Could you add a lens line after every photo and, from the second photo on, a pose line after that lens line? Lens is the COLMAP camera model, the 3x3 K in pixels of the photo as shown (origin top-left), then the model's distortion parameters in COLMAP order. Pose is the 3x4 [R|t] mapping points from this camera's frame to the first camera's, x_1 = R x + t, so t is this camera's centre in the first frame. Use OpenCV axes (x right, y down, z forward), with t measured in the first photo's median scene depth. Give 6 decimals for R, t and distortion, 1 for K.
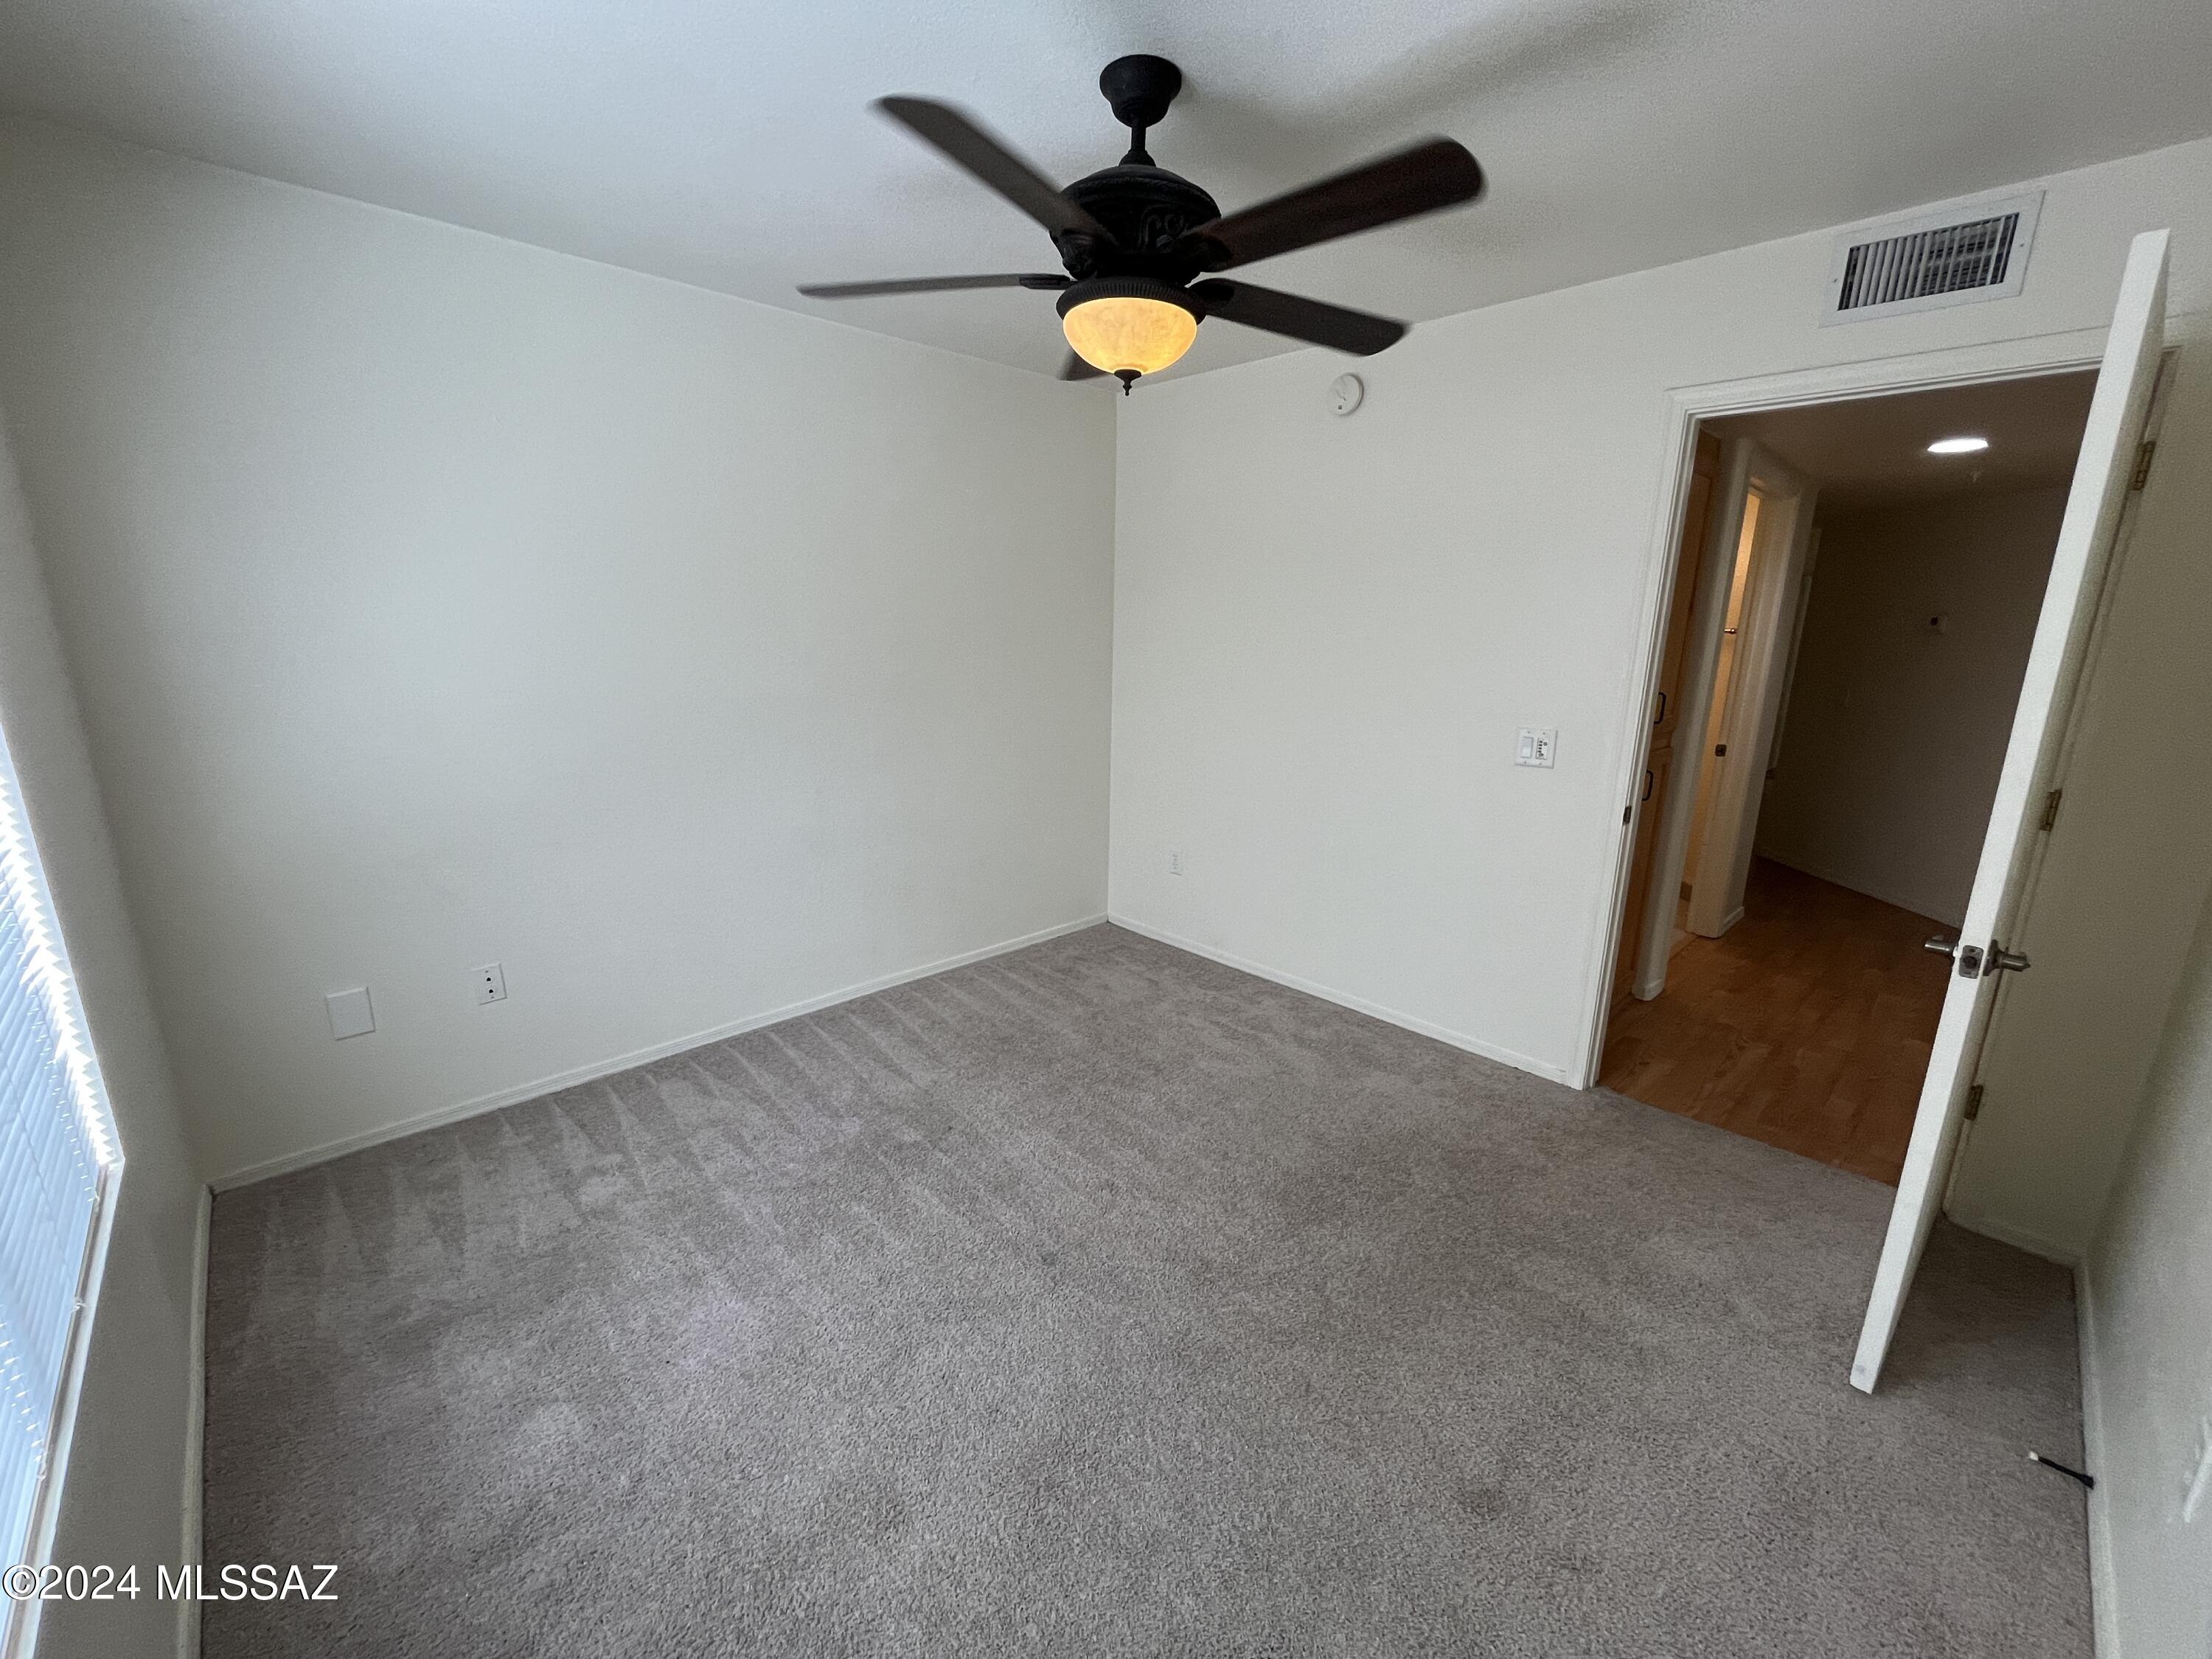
lens RADIAL K [[893.2, 0, 1094.0], [0, 893.2, 832.0], [0, 0, 1]] dist [-0.003064, 0.000289]
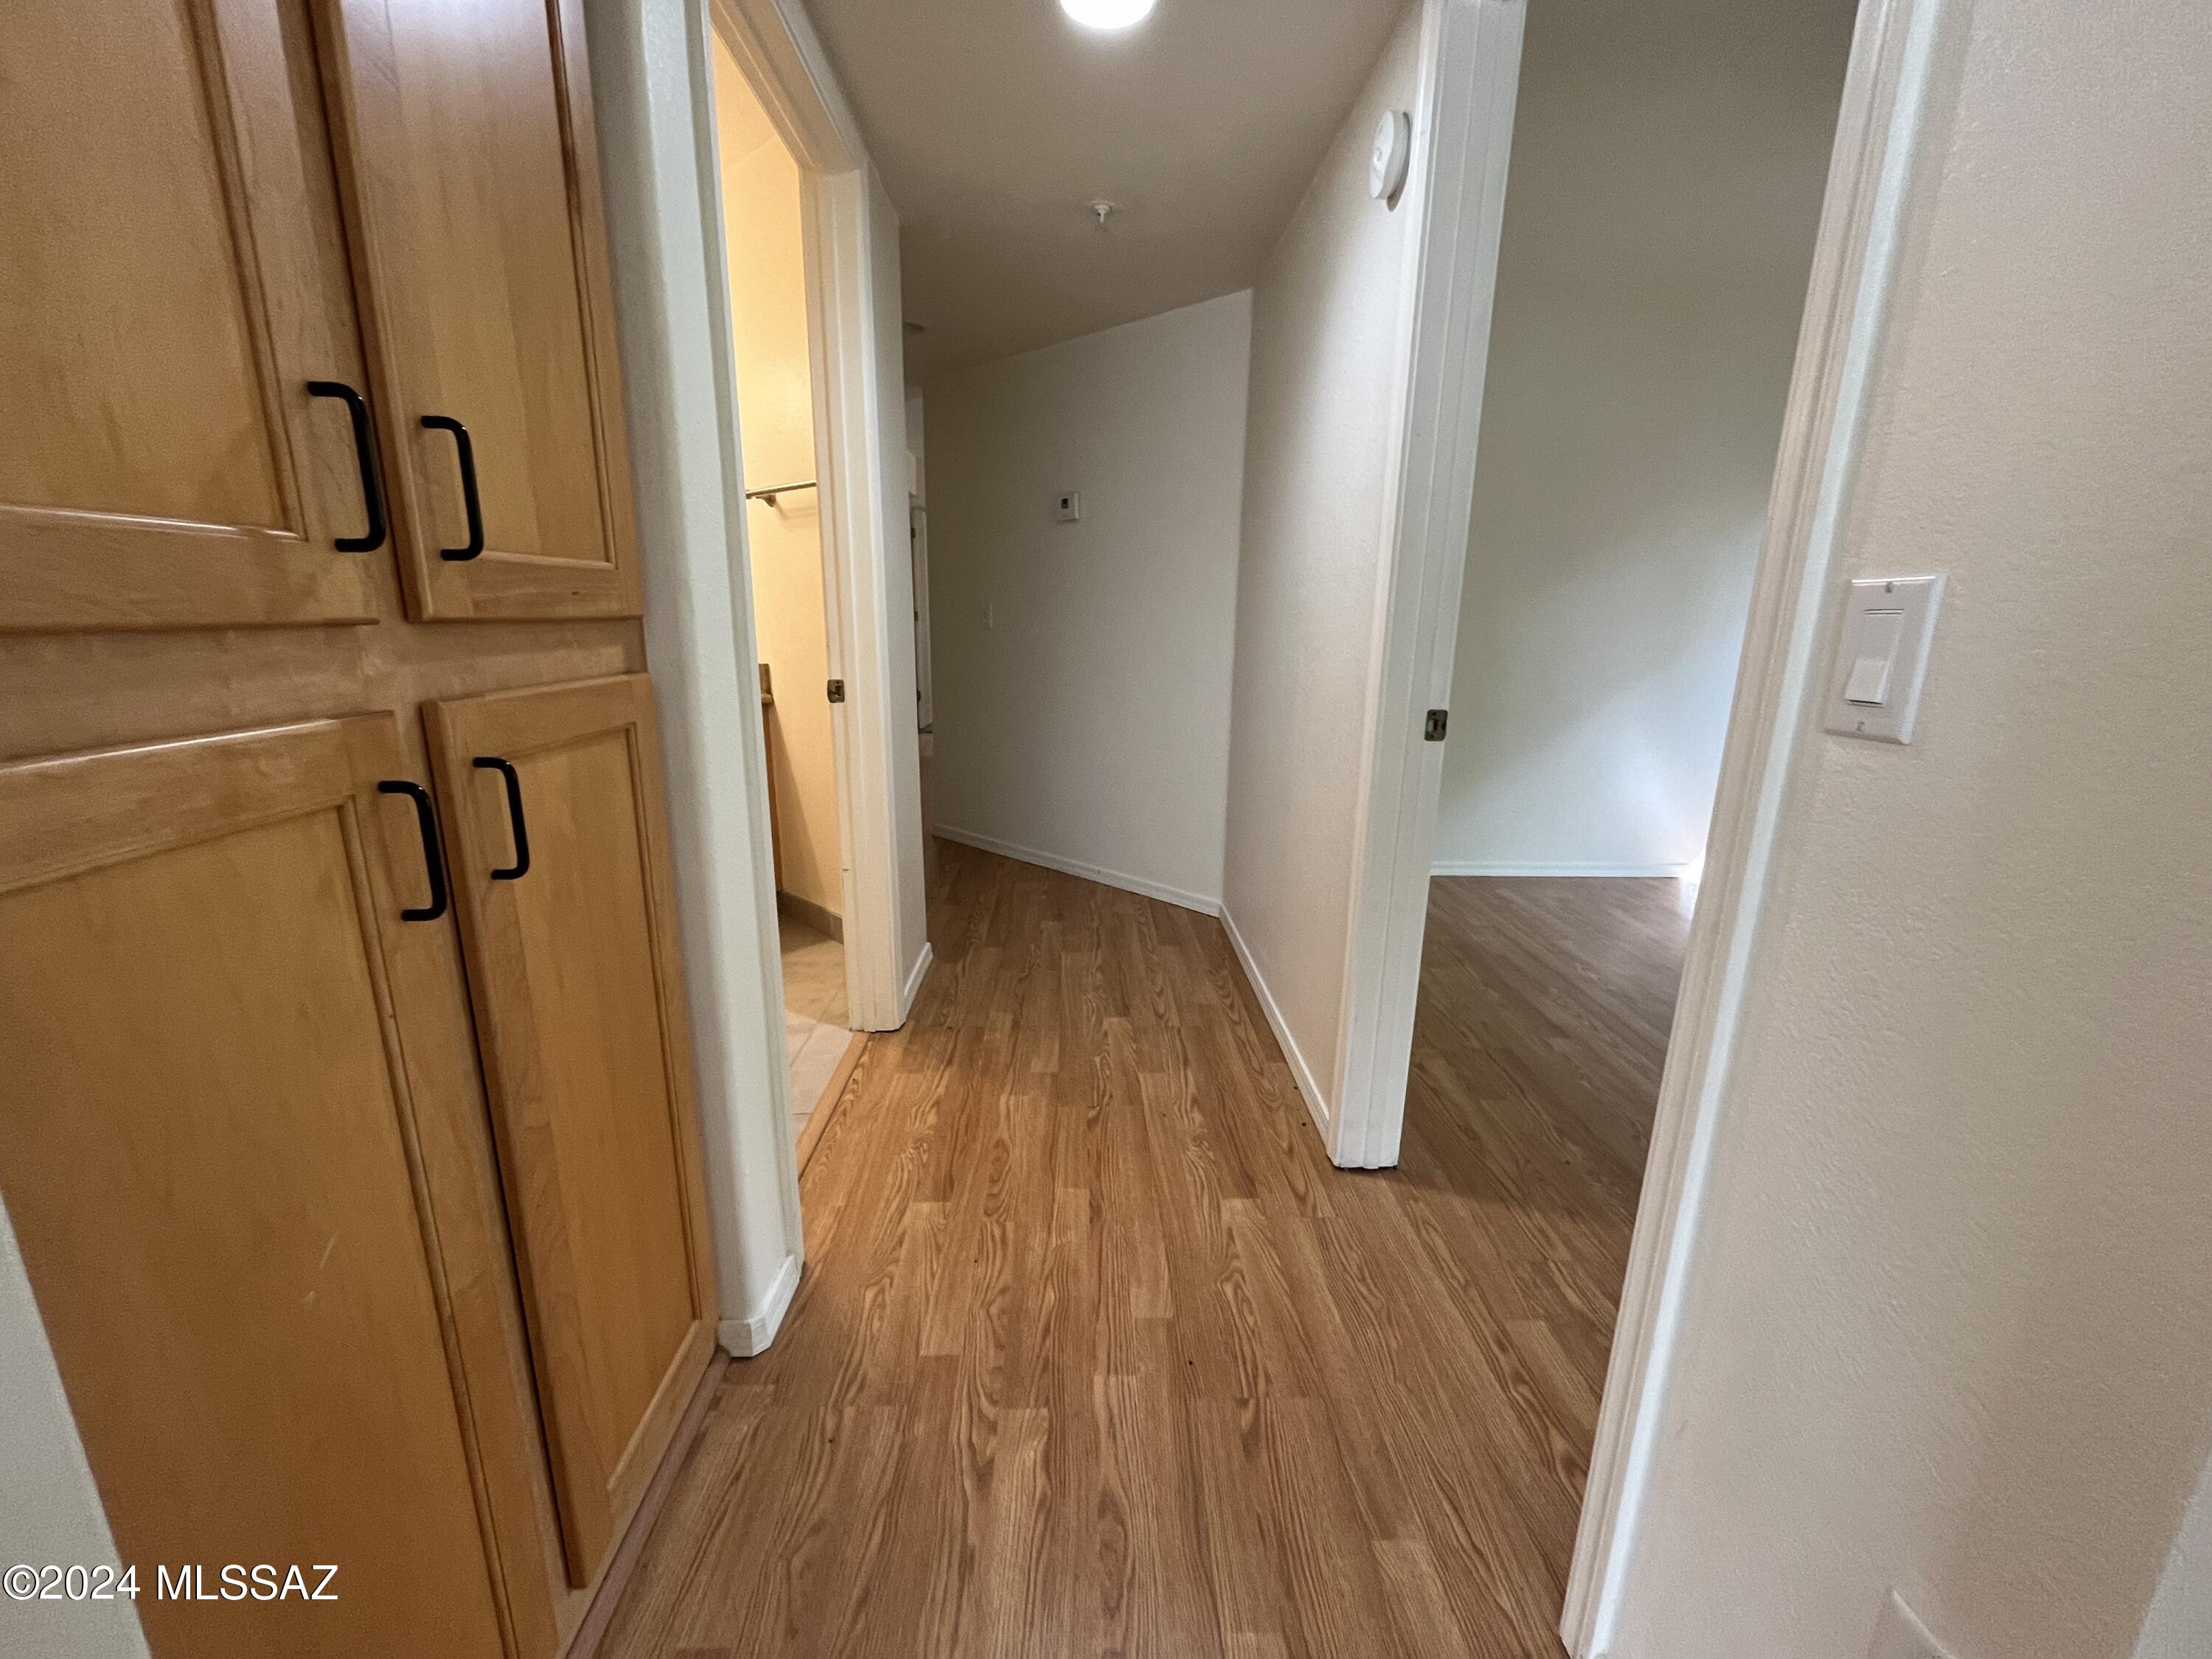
lens RADIAL K [[893.2, 0, 1100.9], [0, 893.2, 826.2], [0, 0, 1]] dist [-0.003064, 0.000289]
pose [[0.668505, -0.178719, 0.721915, 0.438664], [0.168691, 0.981835, 0.086856, -0.034981], [-0.724324, 0.063717, 0.686510, 0.564726]]
